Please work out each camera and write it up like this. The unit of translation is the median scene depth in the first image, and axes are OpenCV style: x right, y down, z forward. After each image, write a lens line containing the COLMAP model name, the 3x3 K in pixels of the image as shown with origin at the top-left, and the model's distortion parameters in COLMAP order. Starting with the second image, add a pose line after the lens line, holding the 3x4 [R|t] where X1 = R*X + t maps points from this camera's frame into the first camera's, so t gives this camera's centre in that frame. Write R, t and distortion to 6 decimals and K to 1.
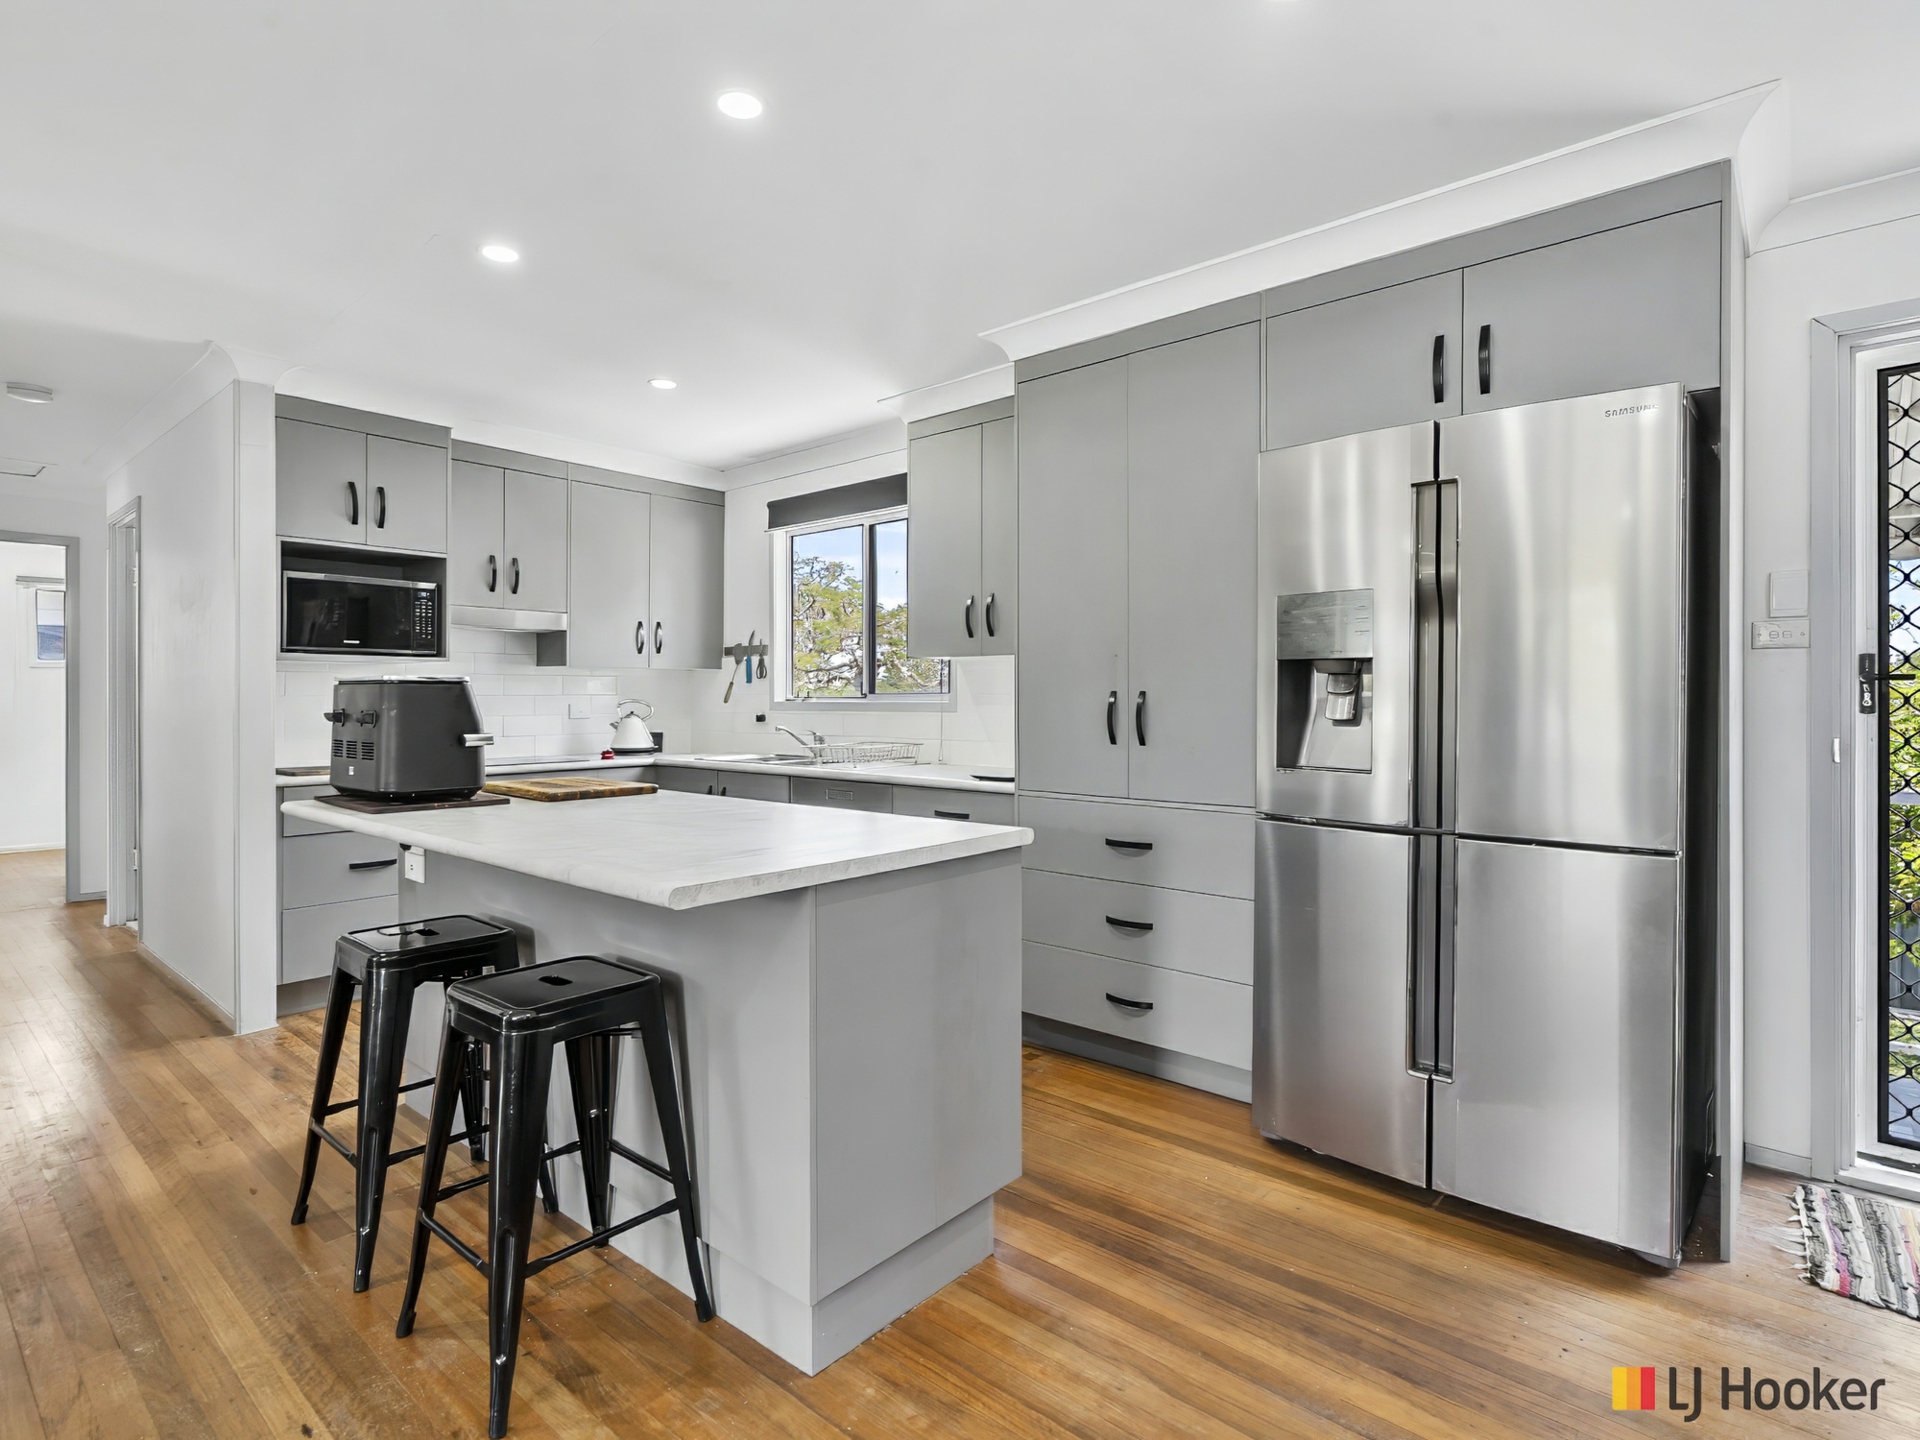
lens RADIAL K [[985.8, 0, 961.1], [0, 985.8, 706.9], [0, 0, 1]] dist [0.000062, 0.000147]
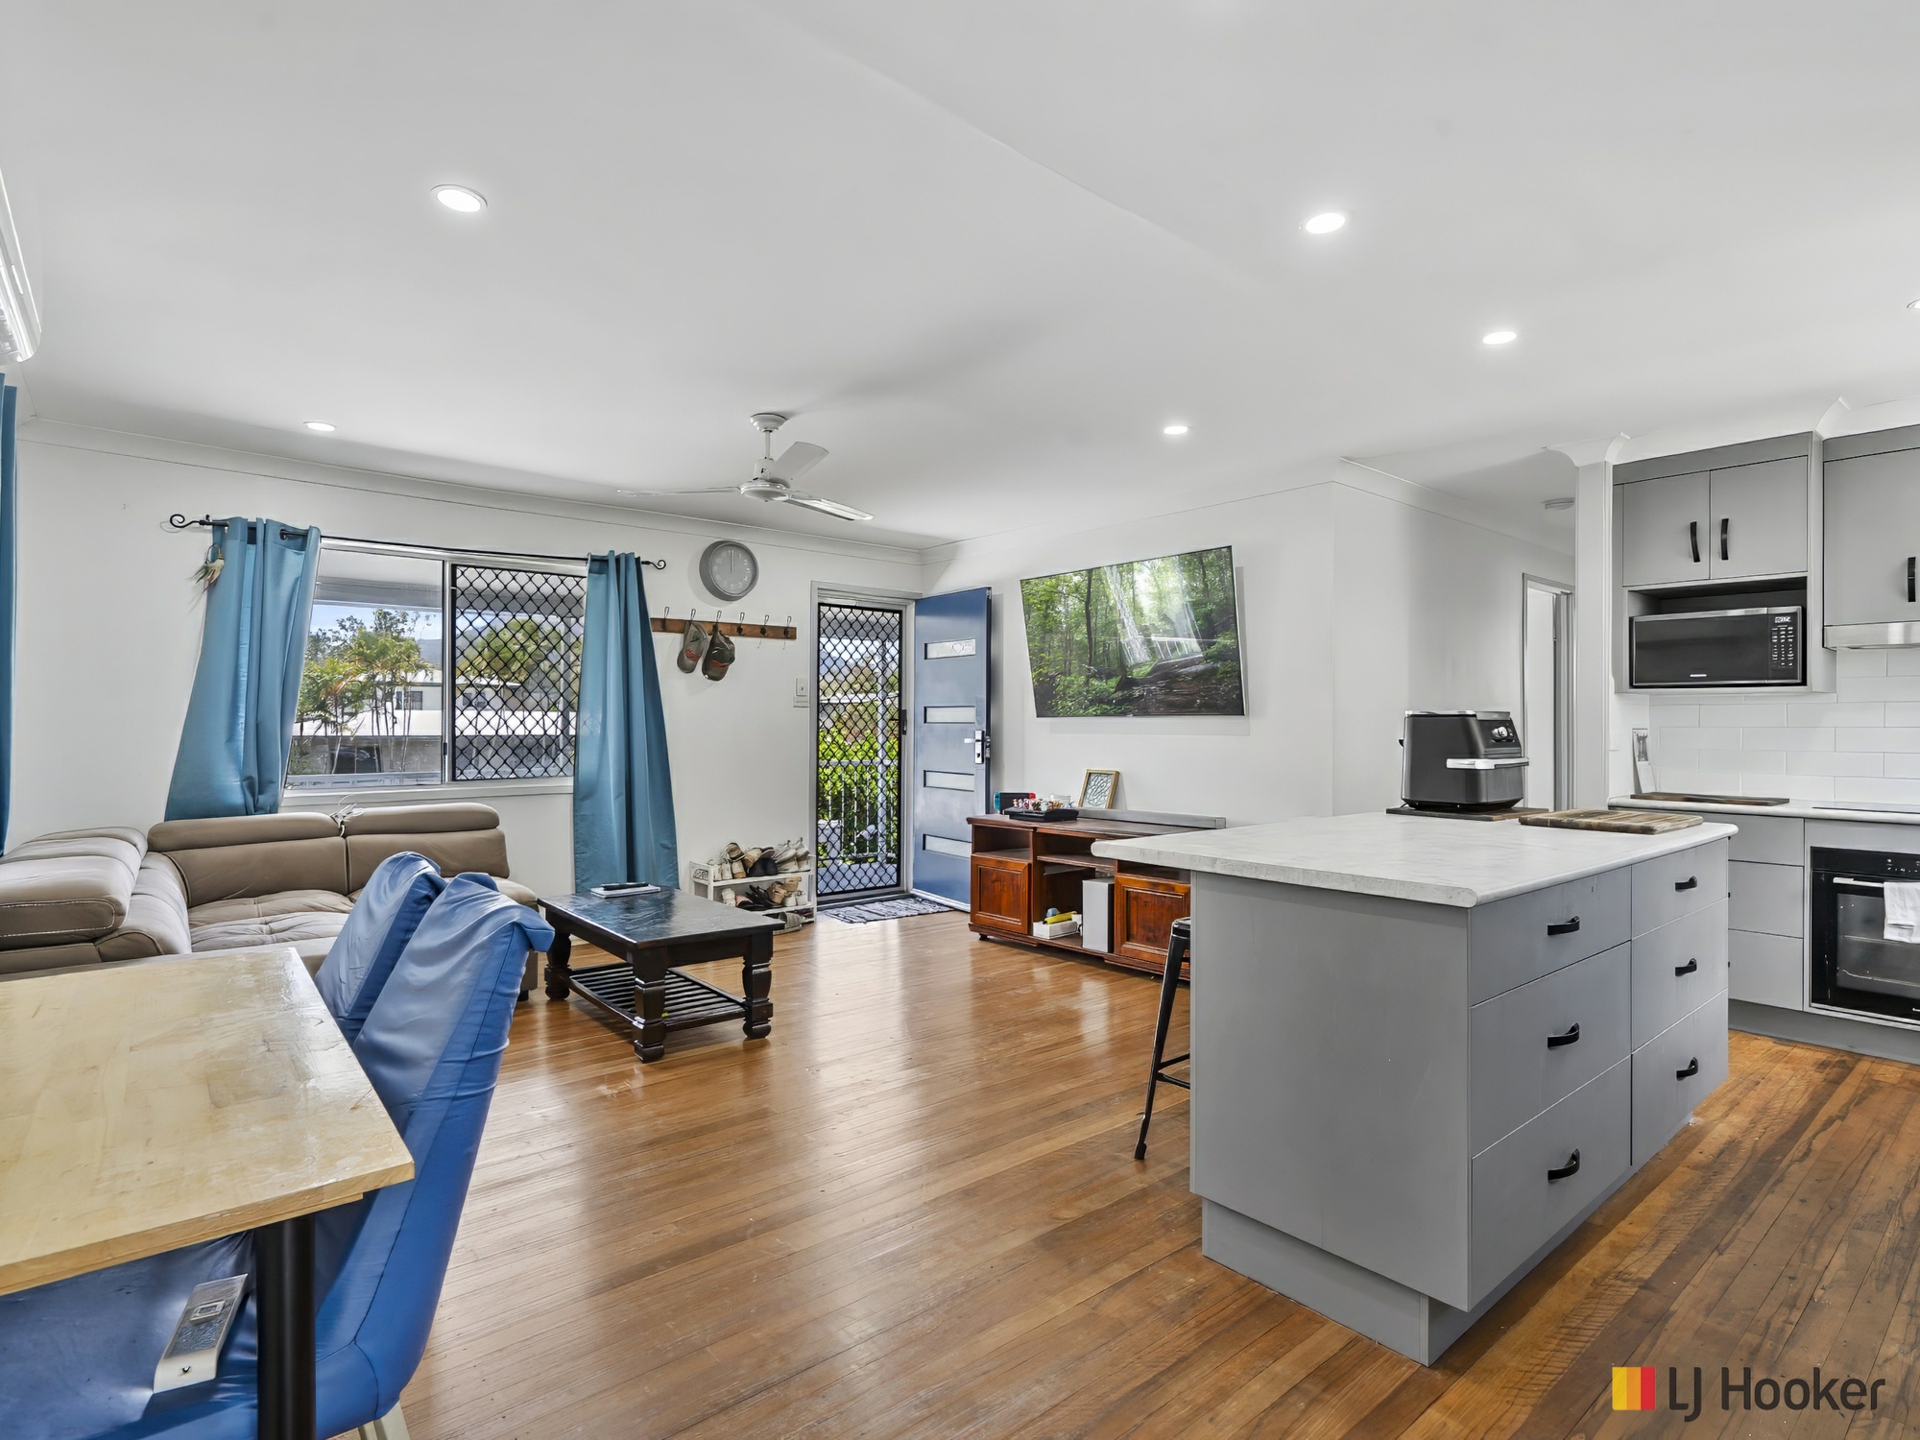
lens RADIAL K [[985.8, 0, 962.1], [0, 985.8, 720.0], [0, 0, 1]] dist [0.000062, 0.000147]
pose [[-0.159540, -0.005943, -0.987173, 0.533091], [-0.015173, 0.999879, -0.003567, -0.003148], [0.987075, 0.014410, -0.159611, 0.404338]]
